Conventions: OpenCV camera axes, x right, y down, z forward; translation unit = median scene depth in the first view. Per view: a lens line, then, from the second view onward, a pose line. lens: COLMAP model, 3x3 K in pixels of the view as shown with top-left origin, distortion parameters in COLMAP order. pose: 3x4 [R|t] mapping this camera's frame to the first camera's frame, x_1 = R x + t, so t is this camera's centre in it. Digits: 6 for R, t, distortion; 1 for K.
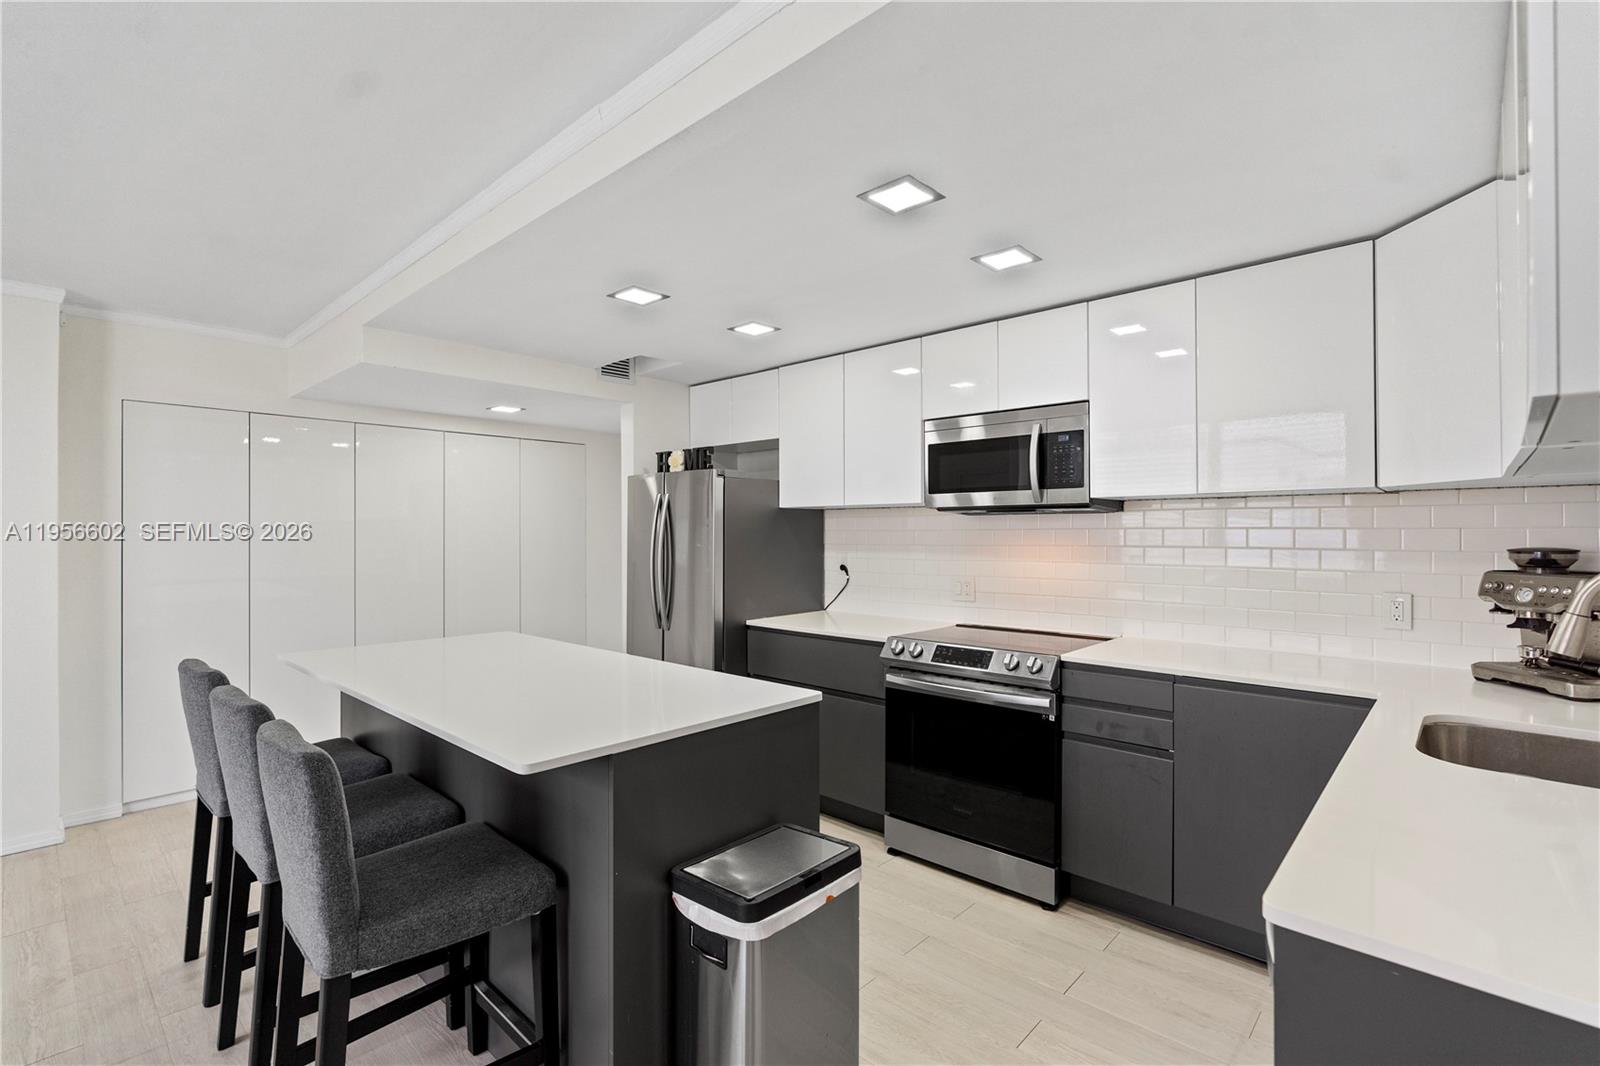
lens RADIAL K [[735.9, 0, 800.0], [0, 735.9, 533.0], [0, 0, 1]] dist [-0.001942, 0.000354]
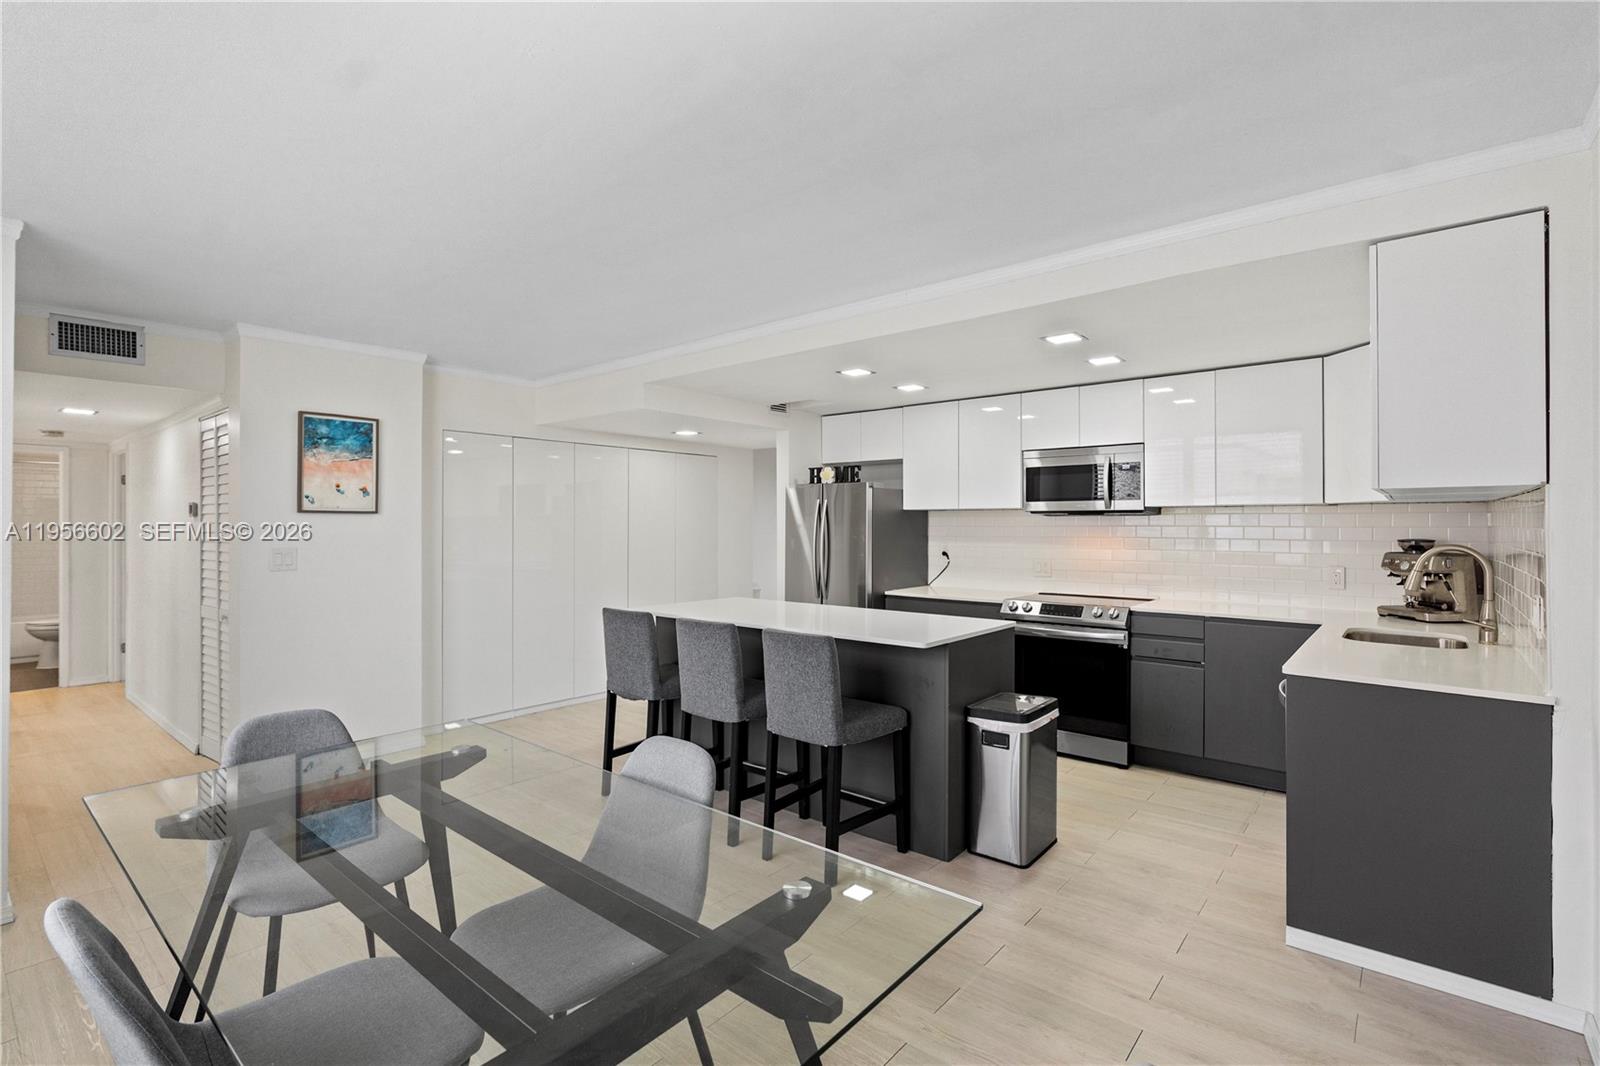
lens RADIAL K [[741.7, 0, 801.9], [0, 741.7, 525.4], [0, 0, 1]] dist [0.001555, 0.000311]
pose [[0.998673, 0.002628, 0.051425, -0.376306], [-0.002634, 0.999997, 0.000060, -0.005894], [-0.051424, -0.000195, 0.998677, -0.481638]]
